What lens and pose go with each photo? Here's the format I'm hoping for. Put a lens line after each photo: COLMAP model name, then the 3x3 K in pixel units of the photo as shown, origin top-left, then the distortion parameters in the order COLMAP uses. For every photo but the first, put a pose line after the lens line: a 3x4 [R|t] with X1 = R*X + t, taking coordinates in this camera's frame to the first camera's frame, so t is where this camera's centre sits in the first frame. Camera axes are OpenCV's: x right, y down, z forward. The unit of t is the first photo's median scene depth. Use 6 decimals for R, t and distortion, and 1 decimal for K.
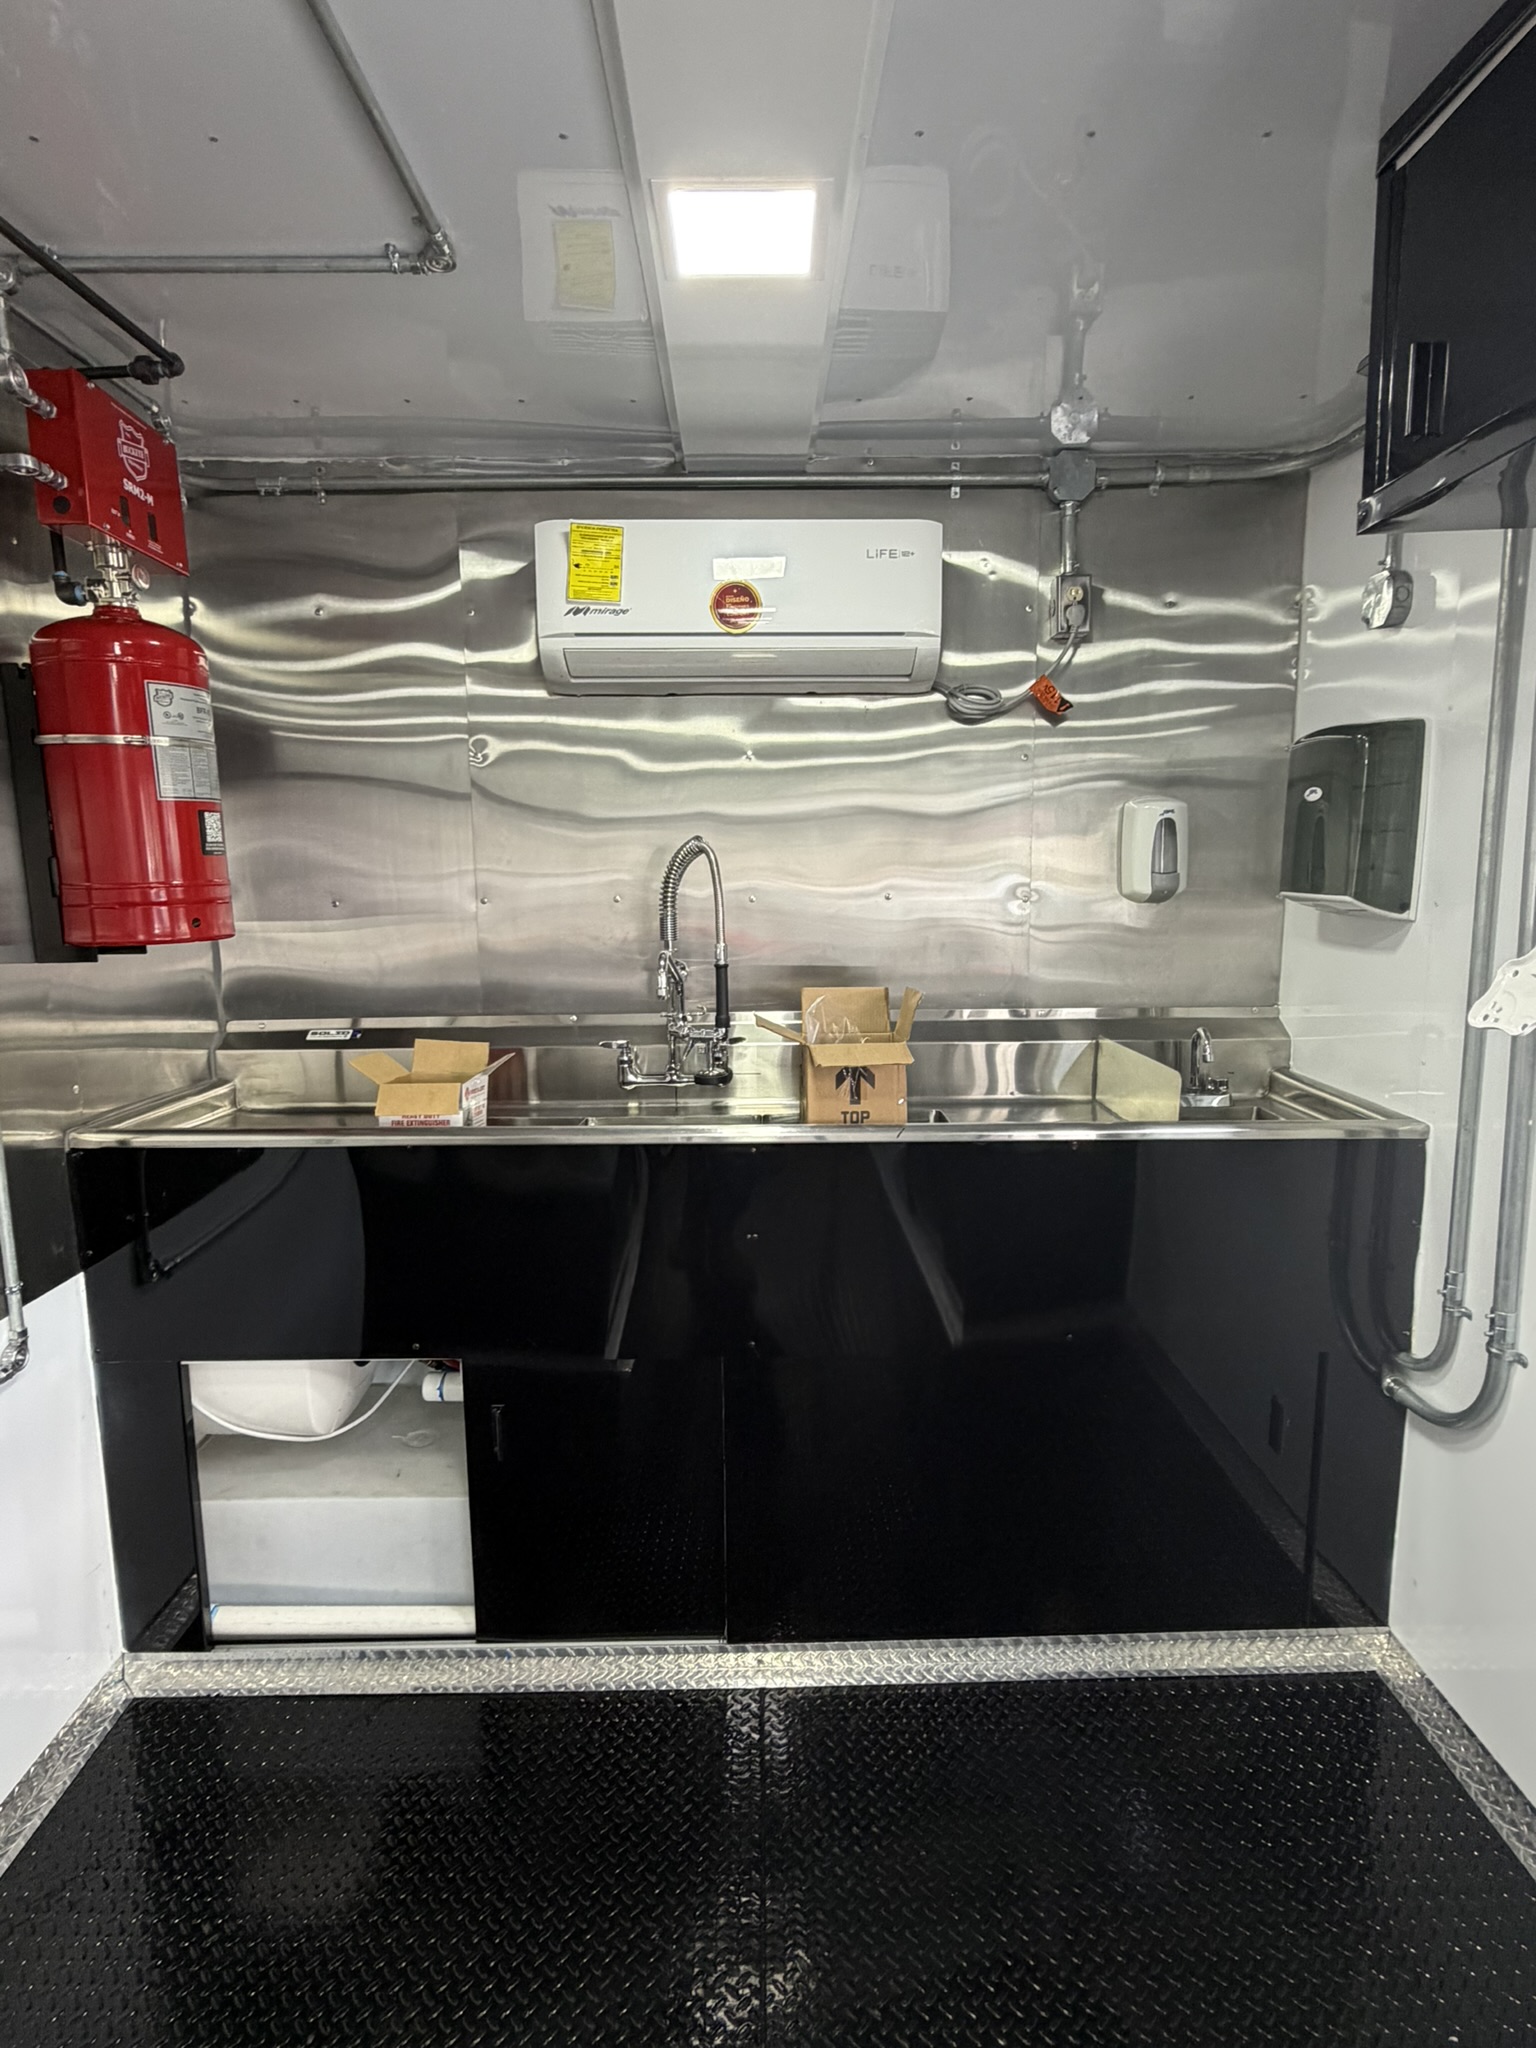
lens RADIAL K [[1068.8, 0, 768.0], [0, 1068.8, 1024.0], [0, 0, 1]] dist [0.001708, 0.000462]
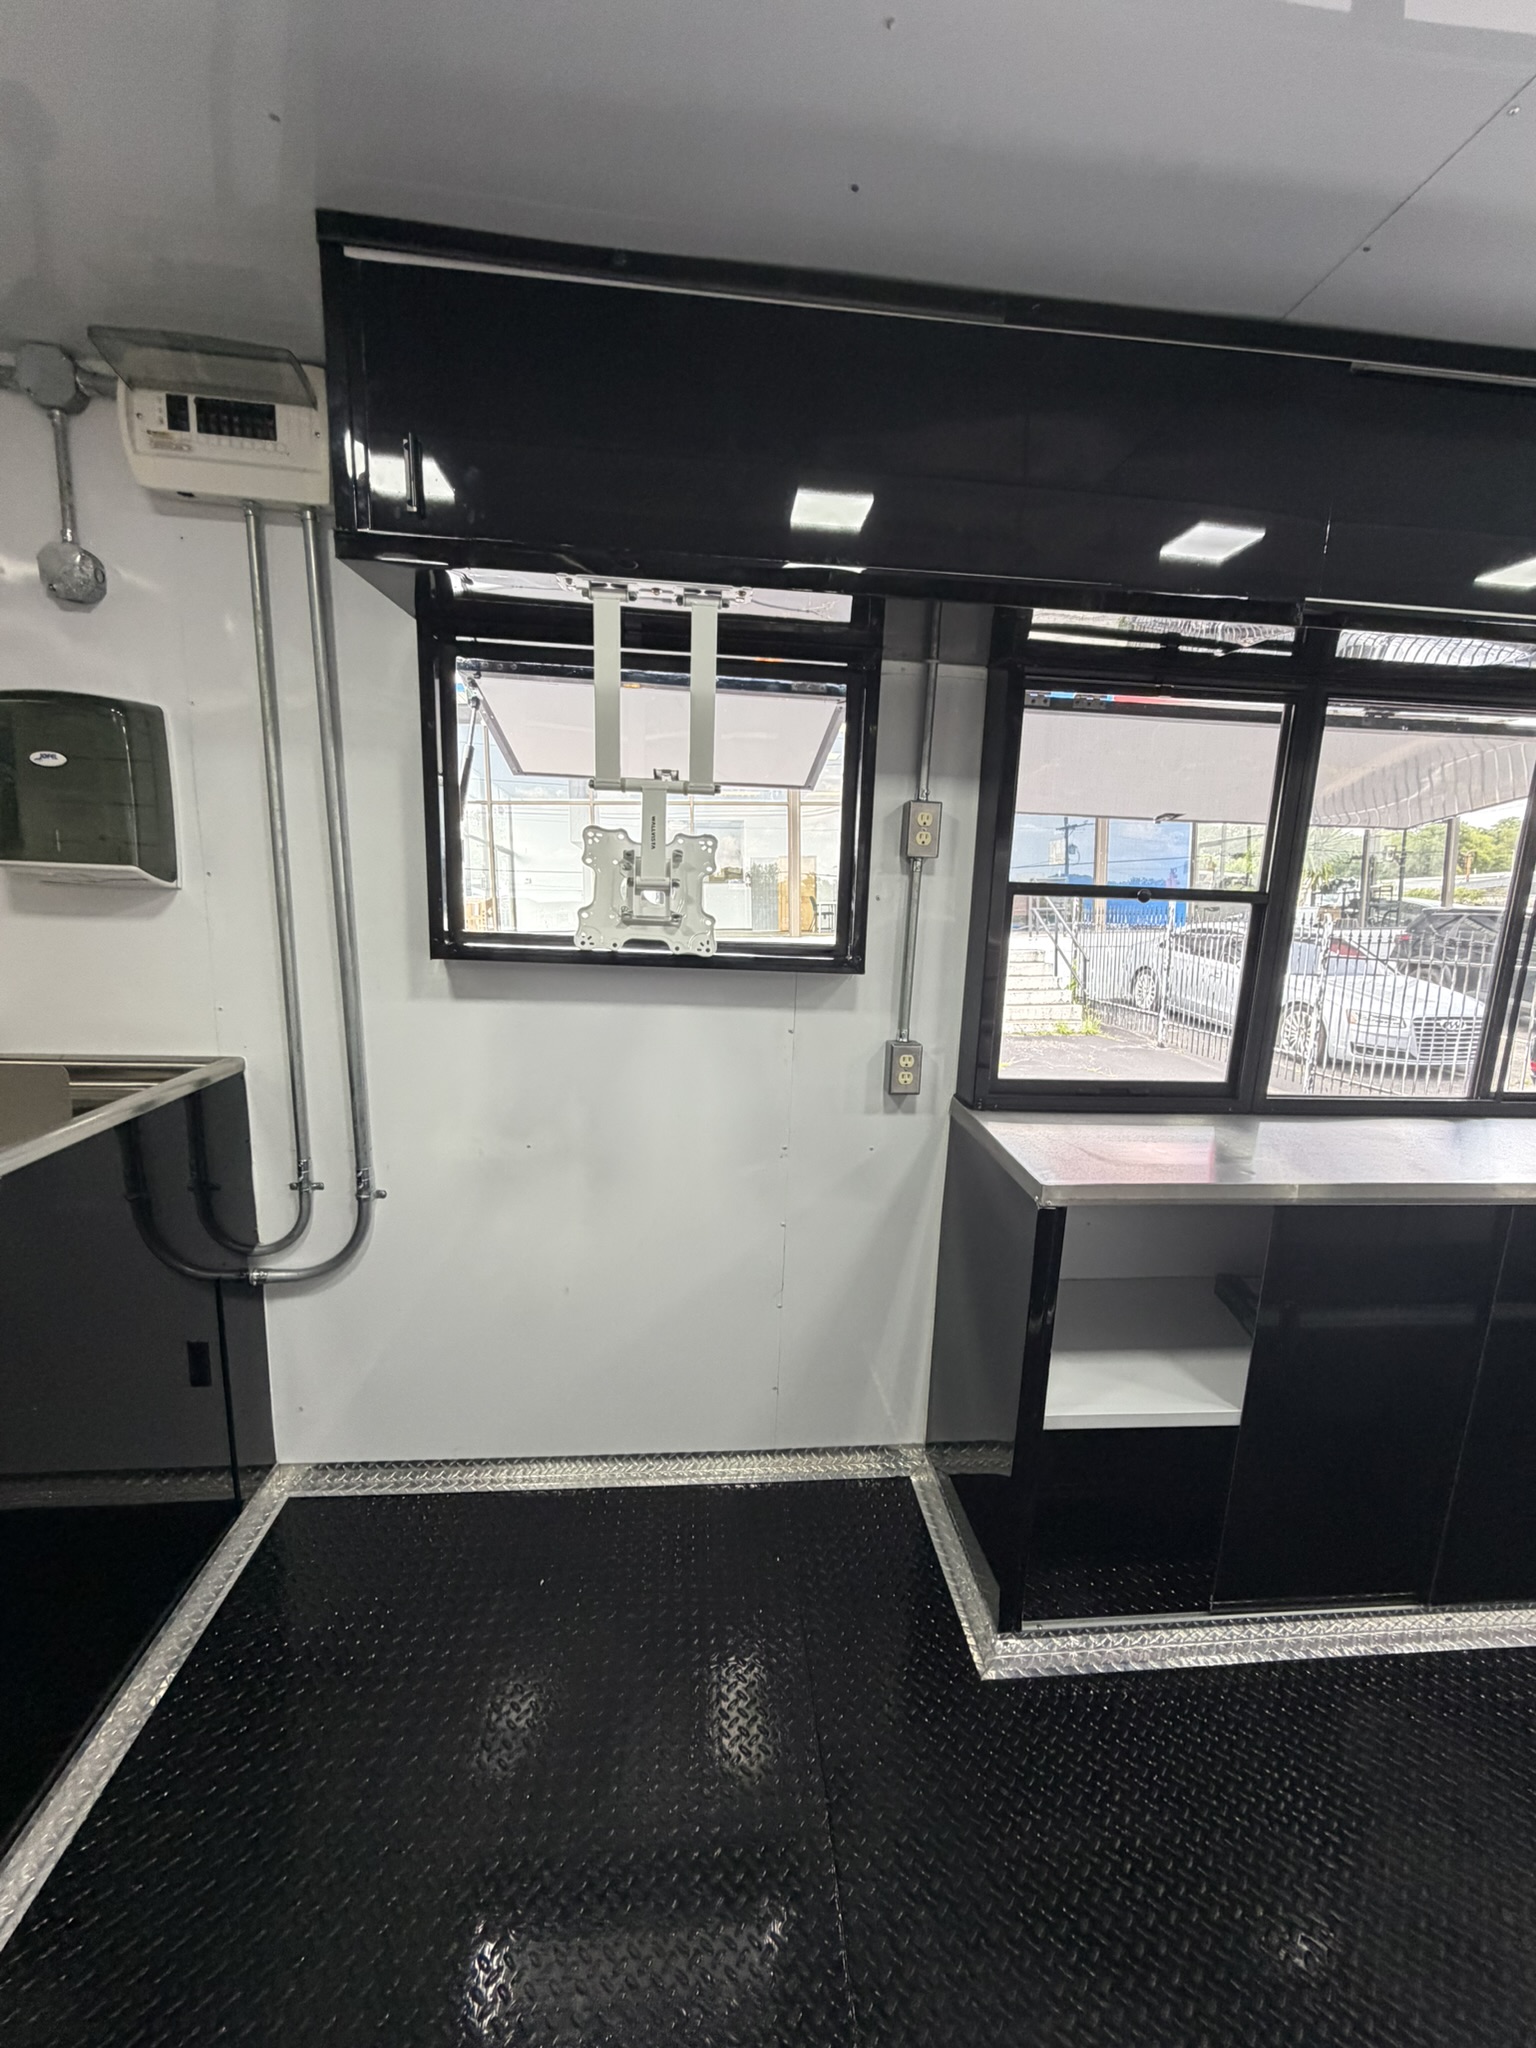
lens RADIAL K [[817.2, 0, 770.7], [0, 817.2, 1016.4], [0, 0, 1]] dist [0.002257, -0.000164]
pose [[-0.079797, -0.174570, 0.981406, -0.278406], [0.113210, 0.976588, 0.182919, -0.044841], [-0.990361, 0.125702, -0.058166, 0.386463]]
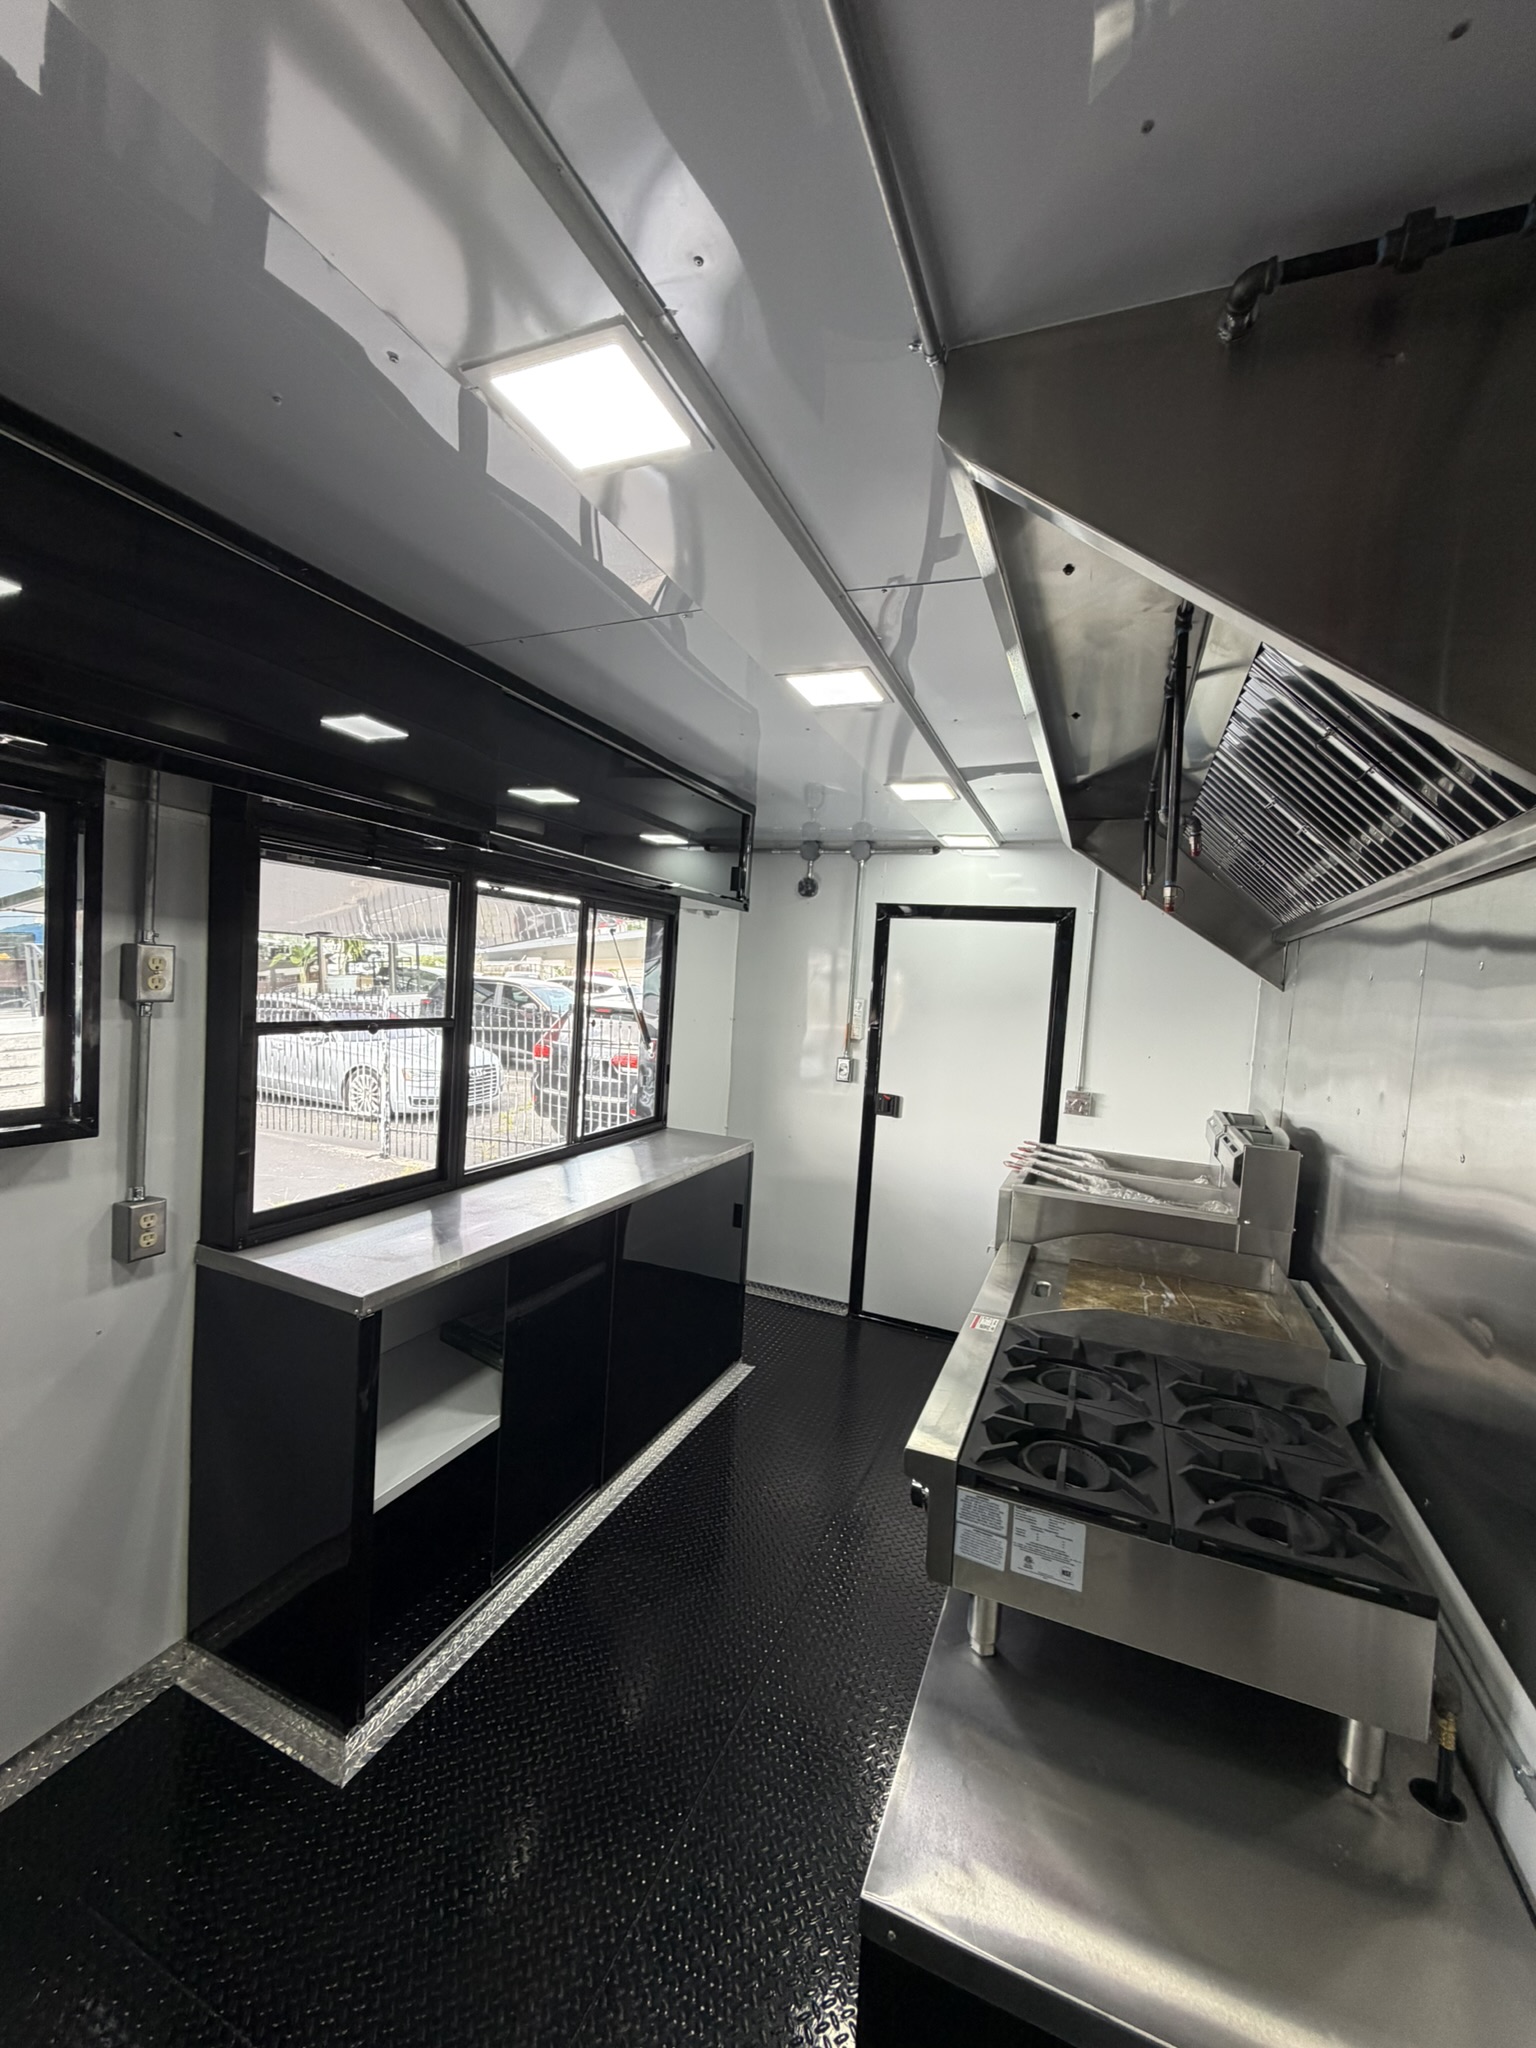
lens RADIAL K [[817.2, 0, 770.7], [0, 817.2, 1016.4], [0, 0, 1]] dist [0.002257, -0.000164]
pose [[-0.914388, -0.070111, 0.398722, -0.302025], [0.004300, 0.983152, 0.182739, -0.155440], [-0.404817, 0.168809, -0.898681, 0.622867]]
